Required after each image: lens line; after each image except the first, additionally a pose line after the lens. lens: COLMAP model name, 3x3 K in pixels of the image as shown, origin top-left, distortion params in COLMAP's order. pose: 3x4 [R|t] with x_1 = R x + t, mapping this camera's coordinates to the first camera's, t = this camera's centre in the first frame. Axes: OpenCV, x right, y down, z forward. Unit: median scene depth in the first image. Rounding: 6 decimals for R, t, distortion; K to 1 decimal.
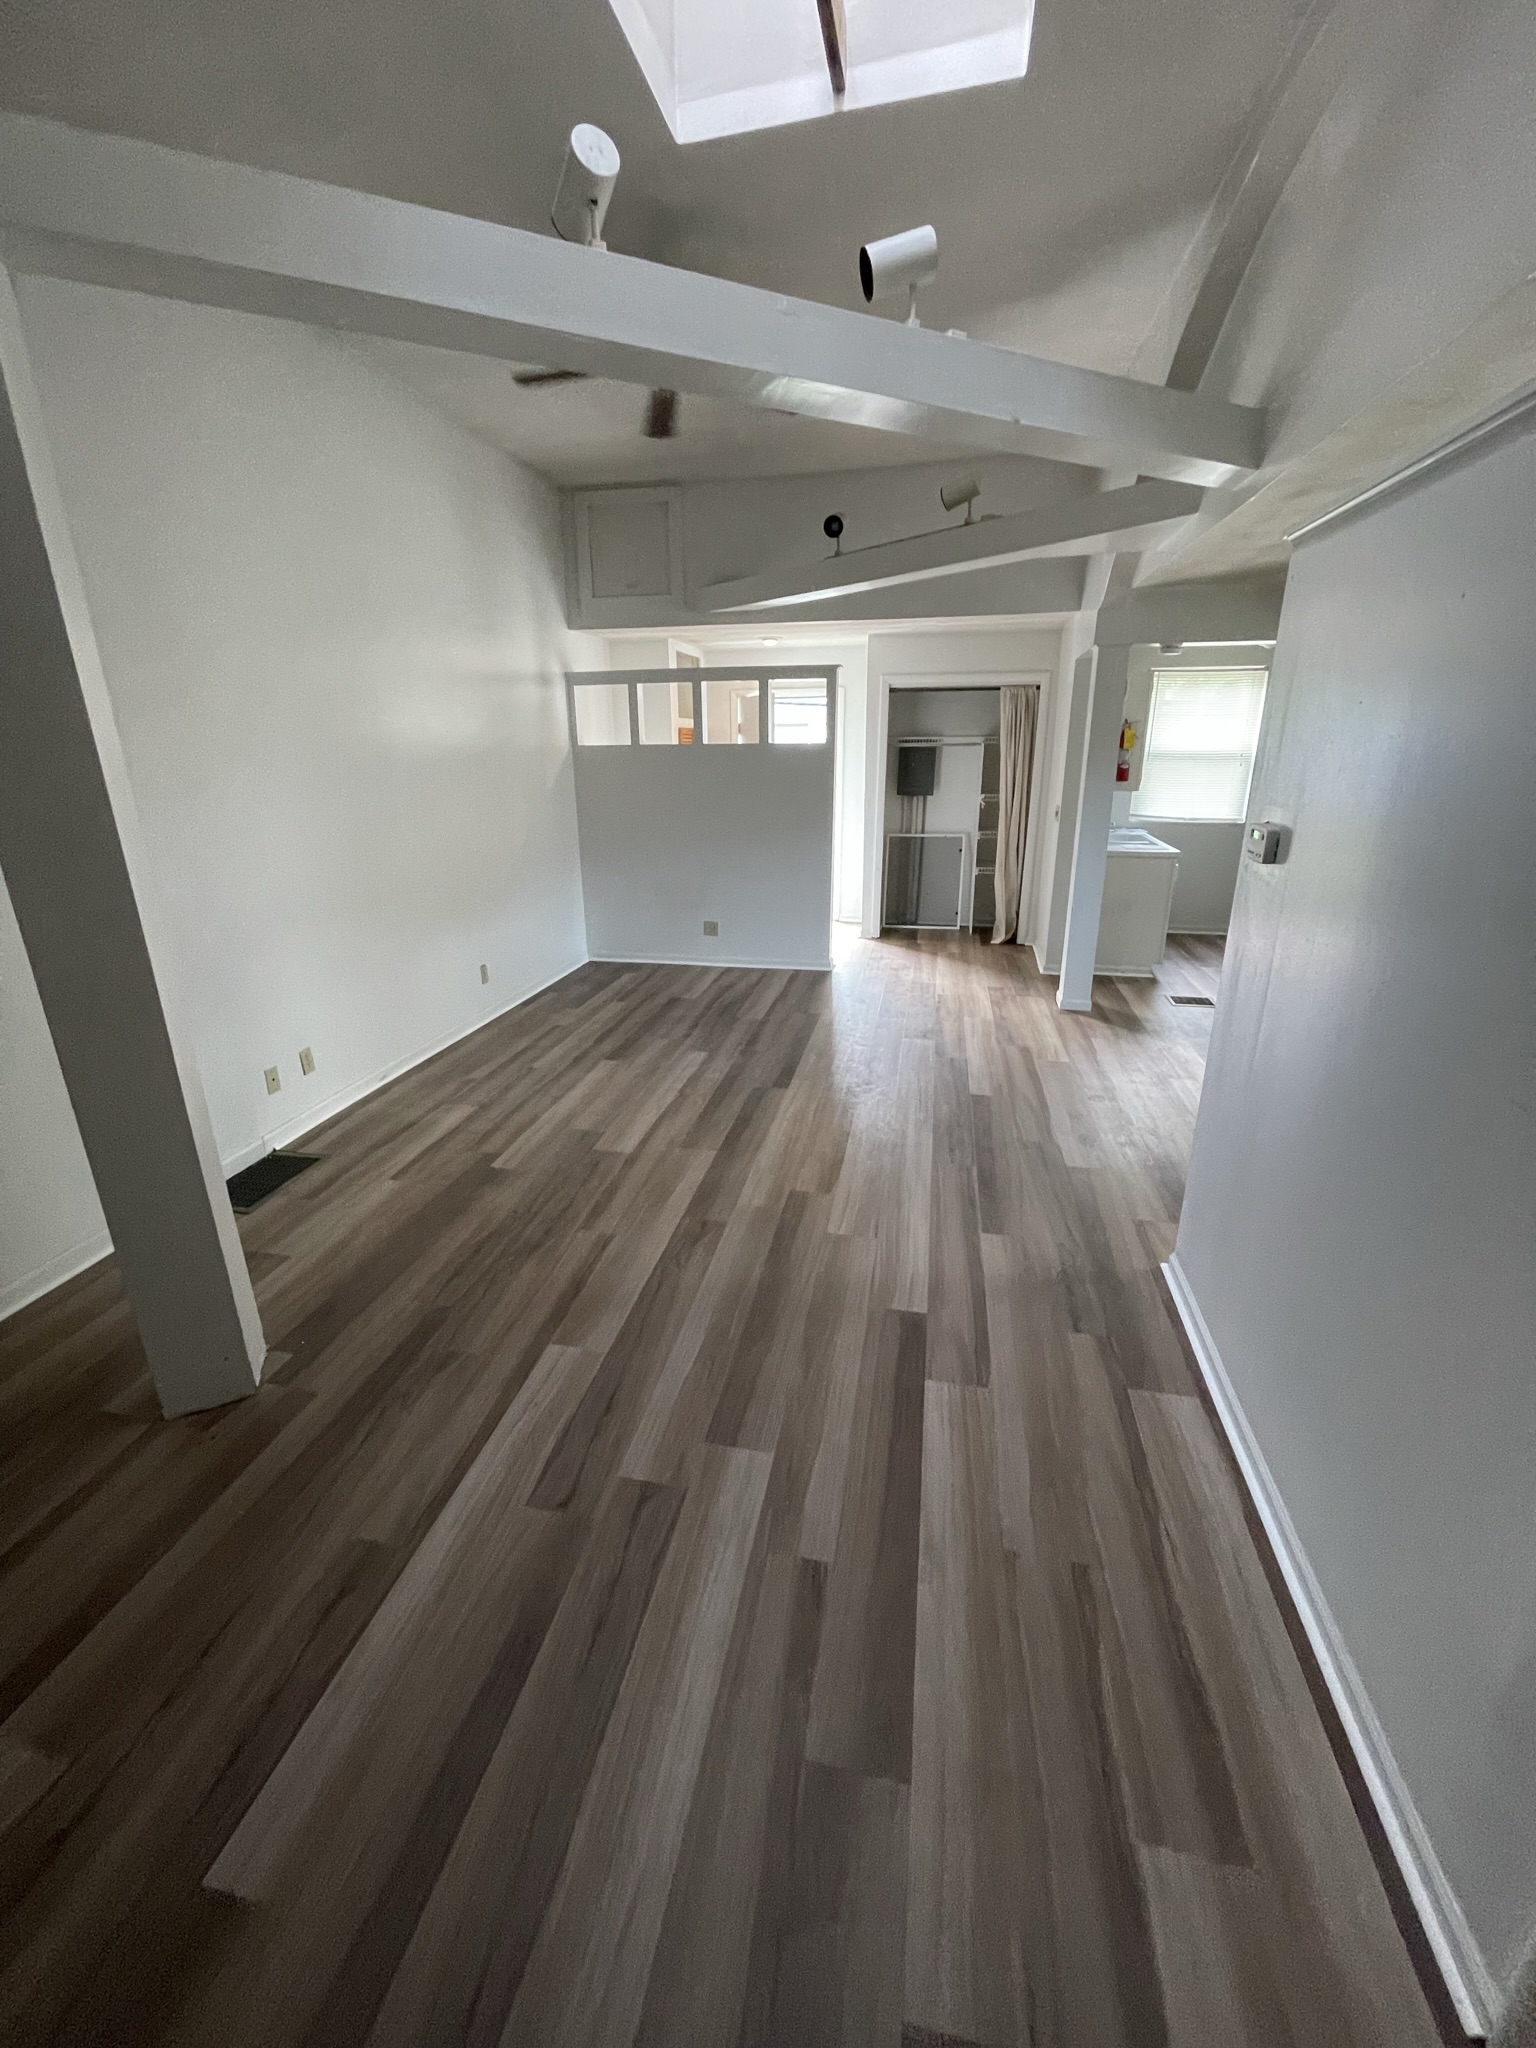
lens RADIAL K [[827.7, 0, 769.0], [0, 827.7, 1015.7], [0, 0, 1]] dist [-0.004754, 0.001208]
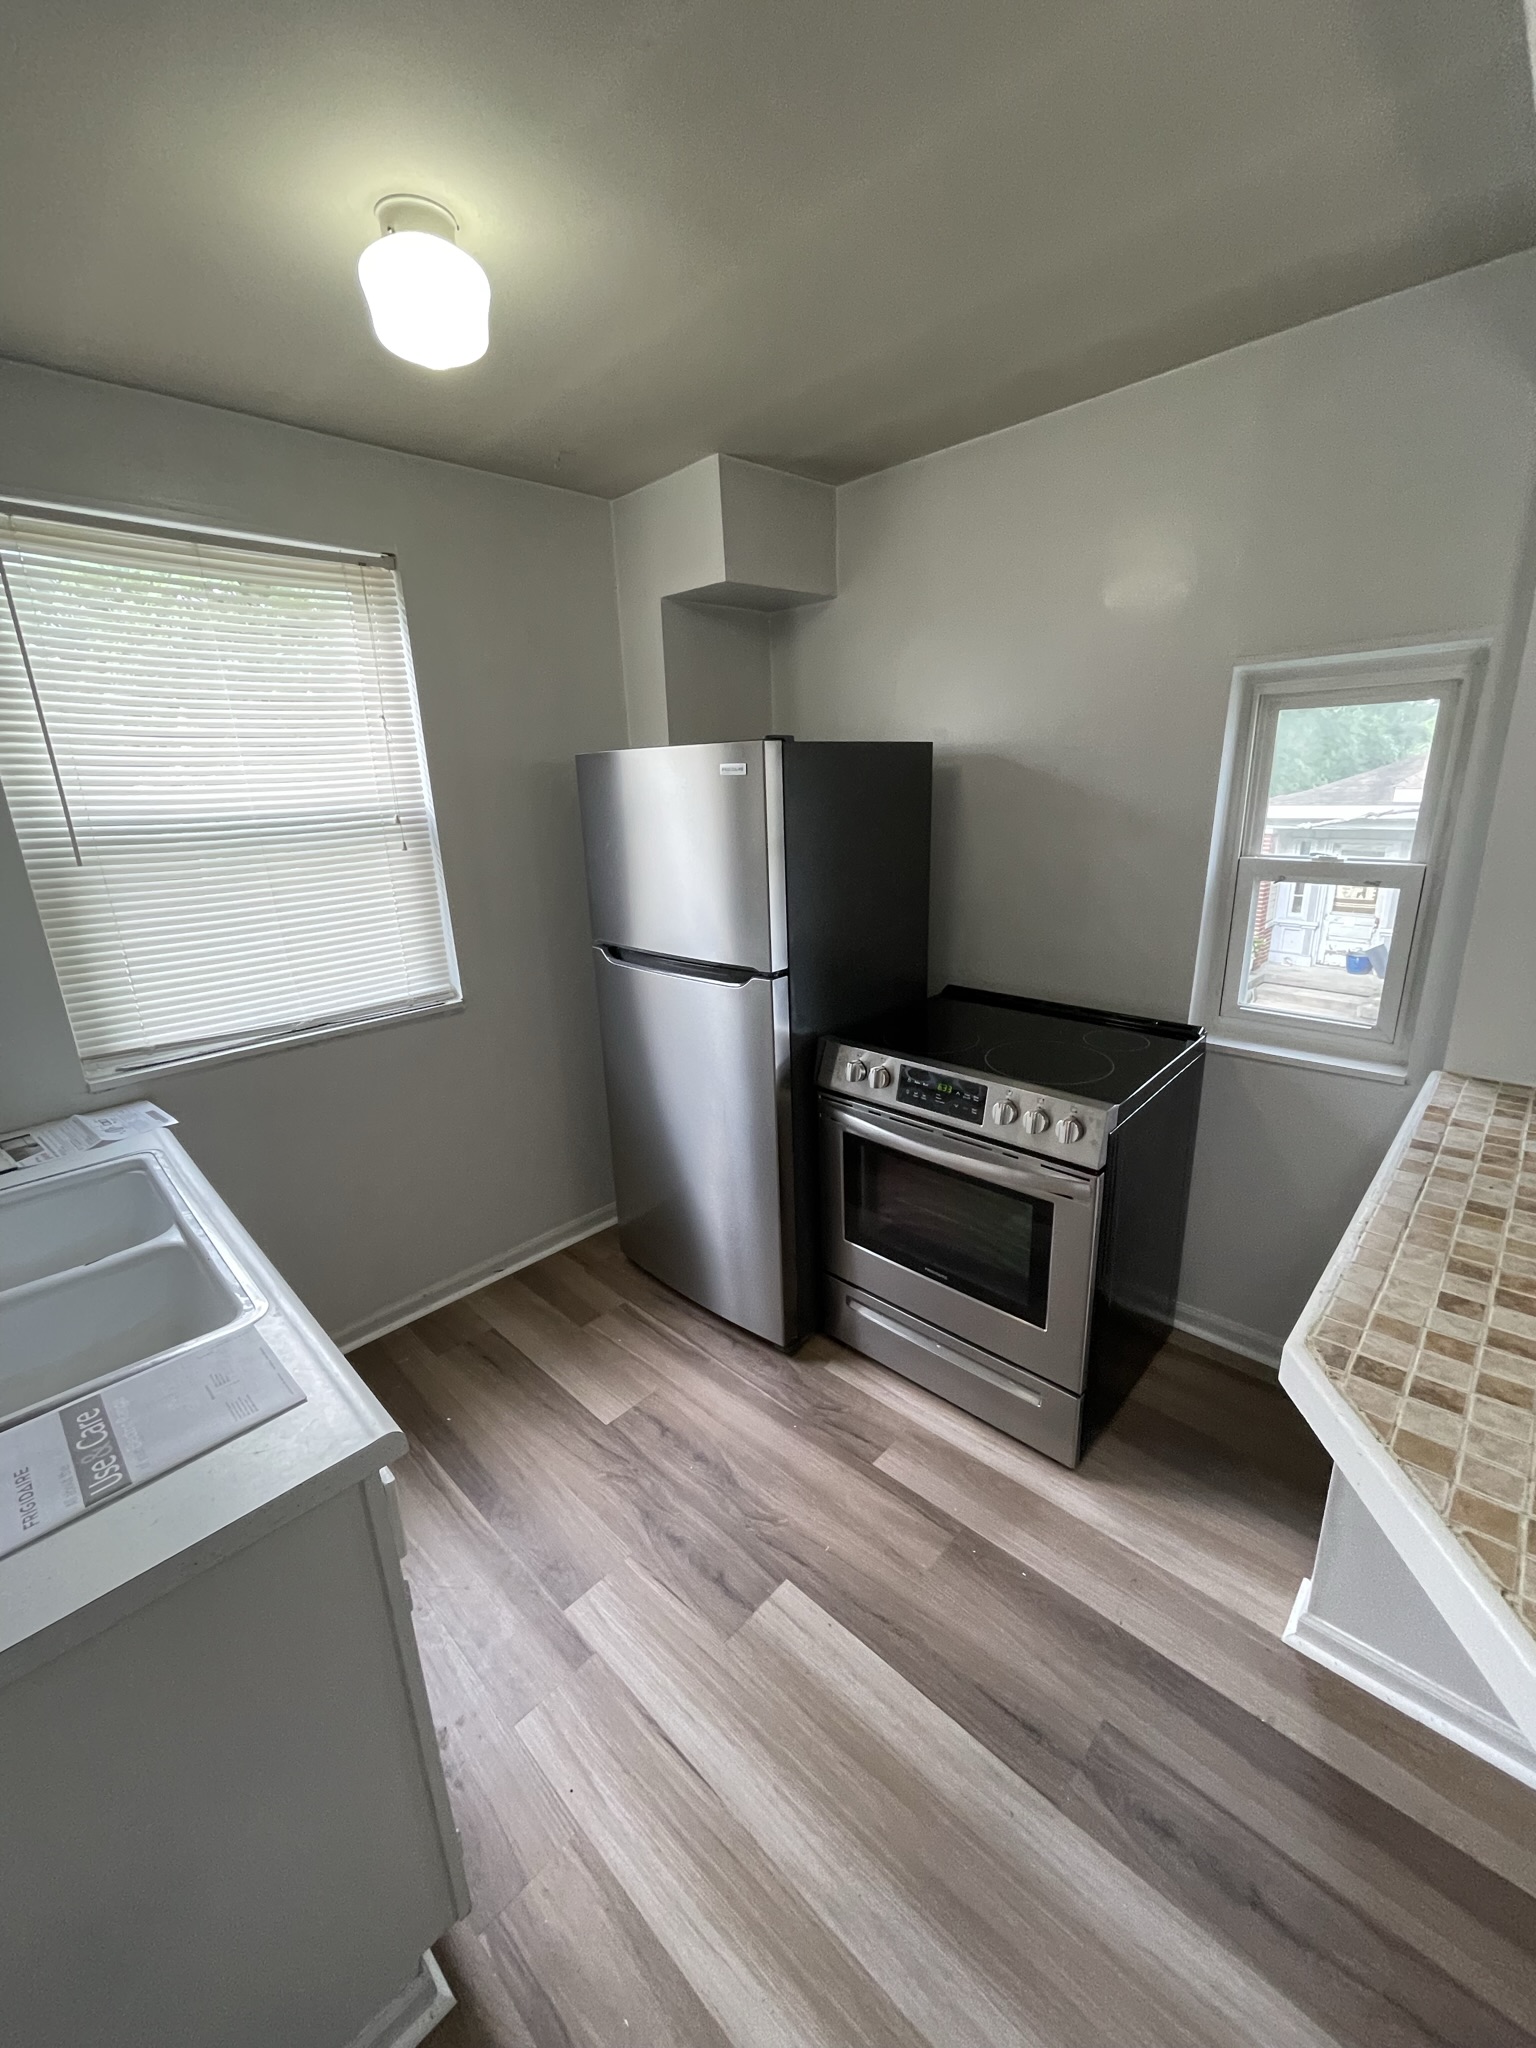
lens RADIAL K [[827.7, 0, 765.7], [0, 827.7, 1011.4], [0, 0, 1]] dist [-0.004754, 0.001208]
pose [[0.535349, -0.245063, 0.808298, 0.692002], [0.298672, 0.950081, 0.090233, -0.437374], [-0.790061, 0.193109, 0.581818, 1.350354]]
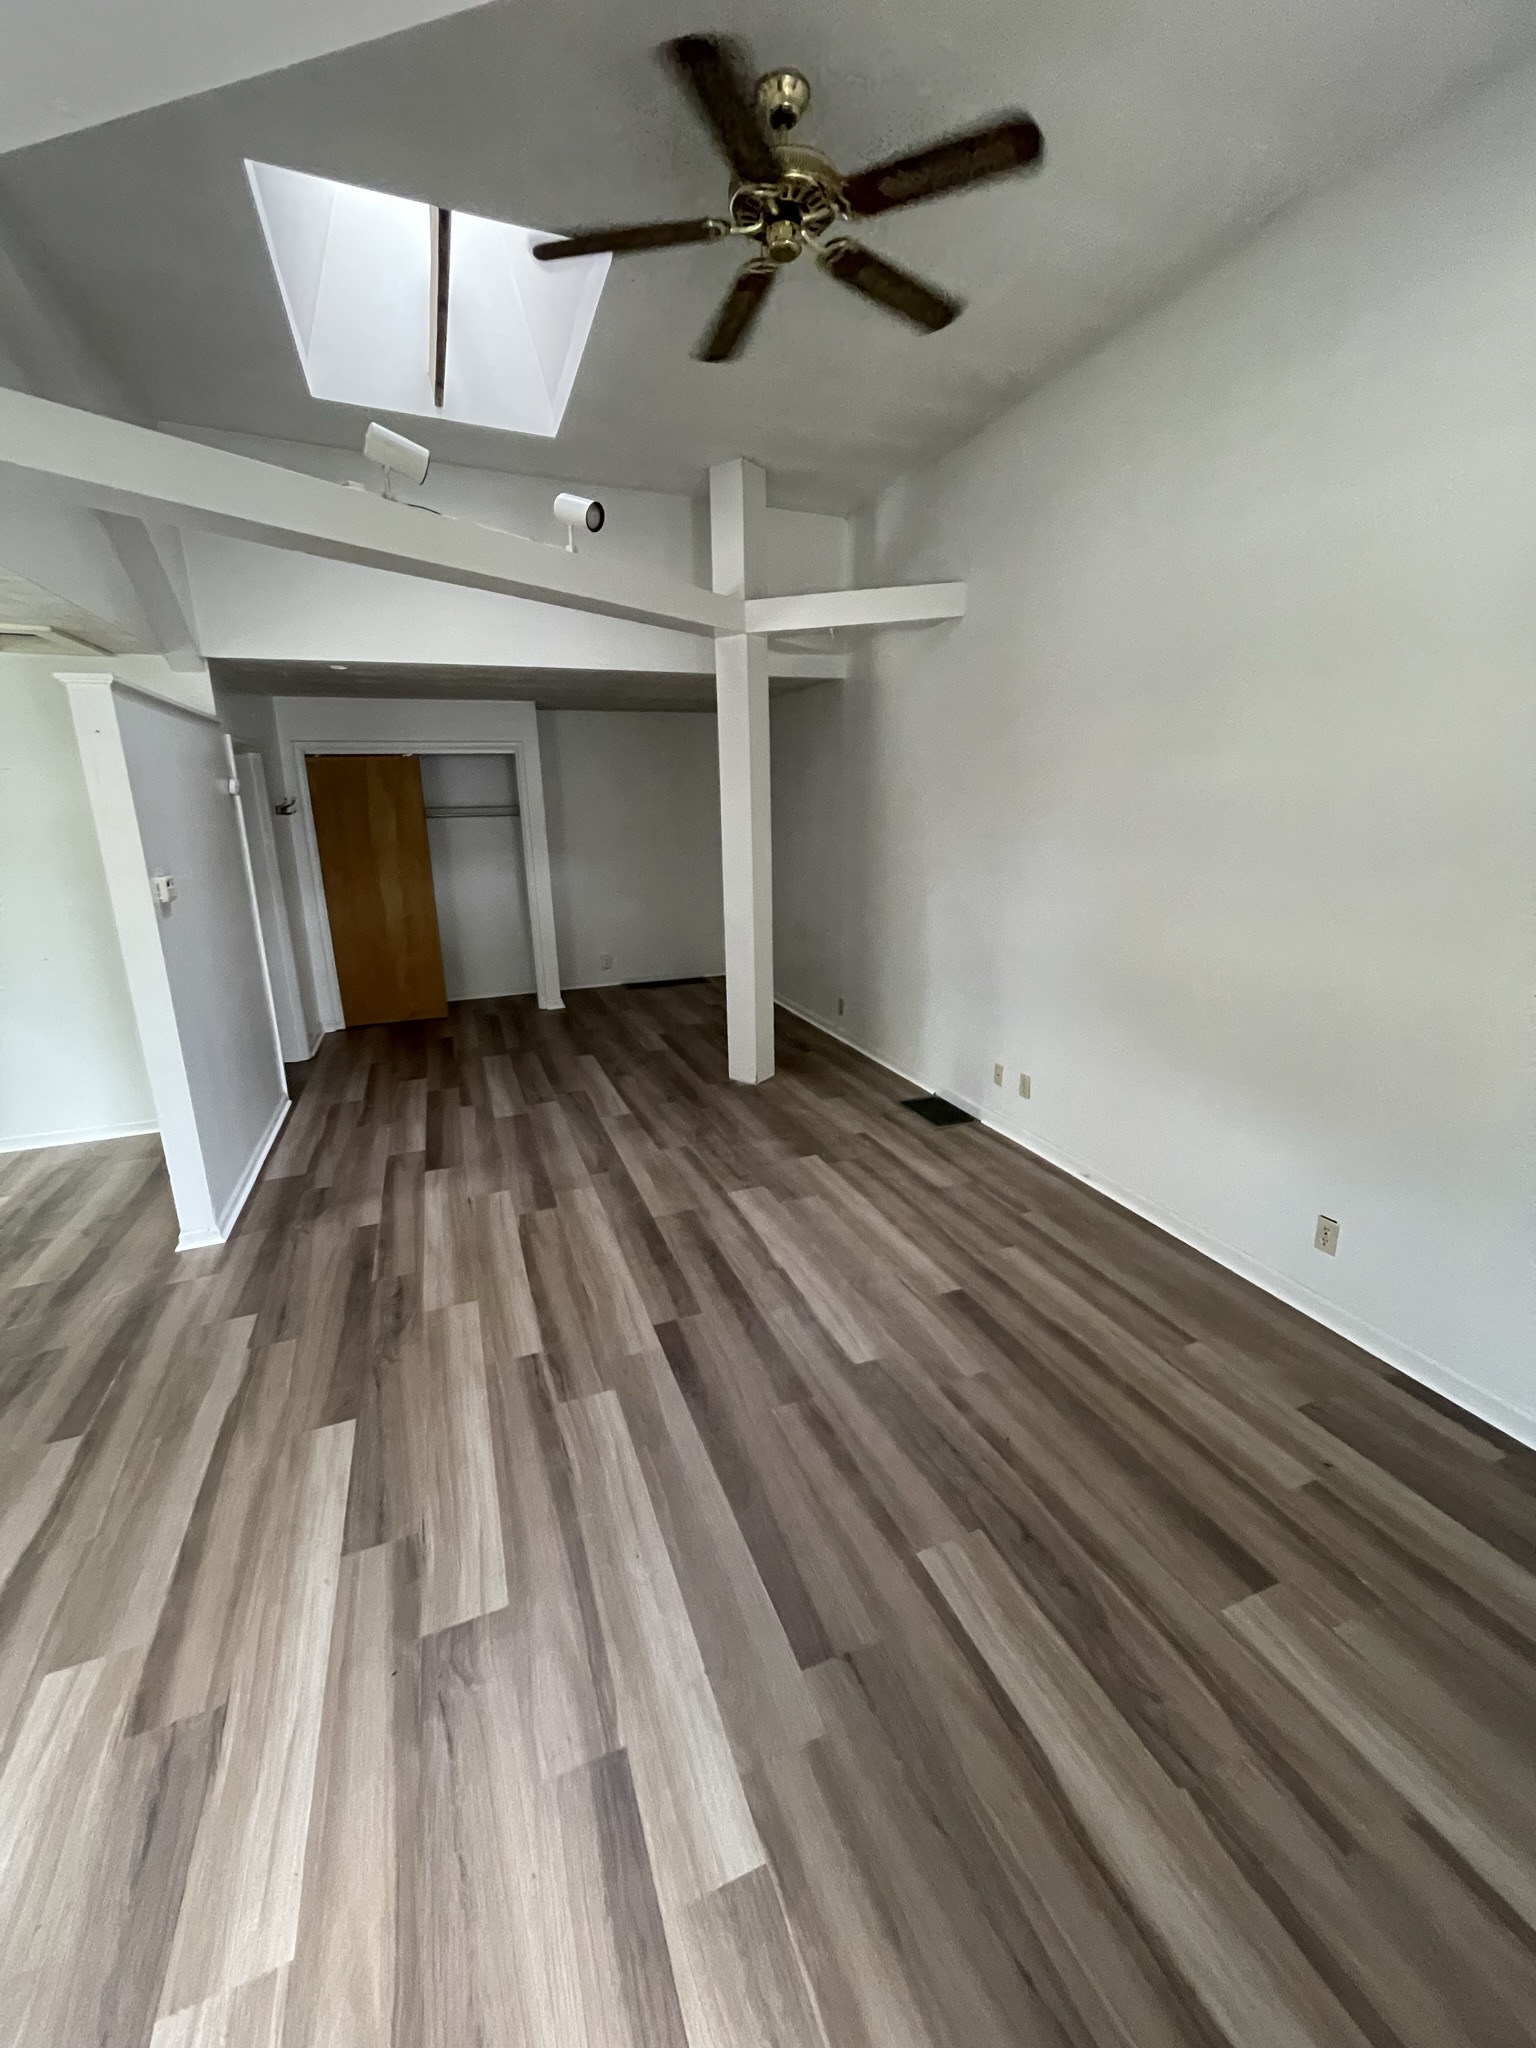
lens RADIAL K [[827.7, 0, 762.5], [0, 827.7, 1013.0], [0, 0, 1]] dist [-0.004754, 0.001208]
pose [[-0.841340, 0.159089, -0.516563, 0.294100], [-0.147637, 0.851720, 0.502768, -0.551425], [0.519952, 0.499263, -0.693099, 1.609279]]
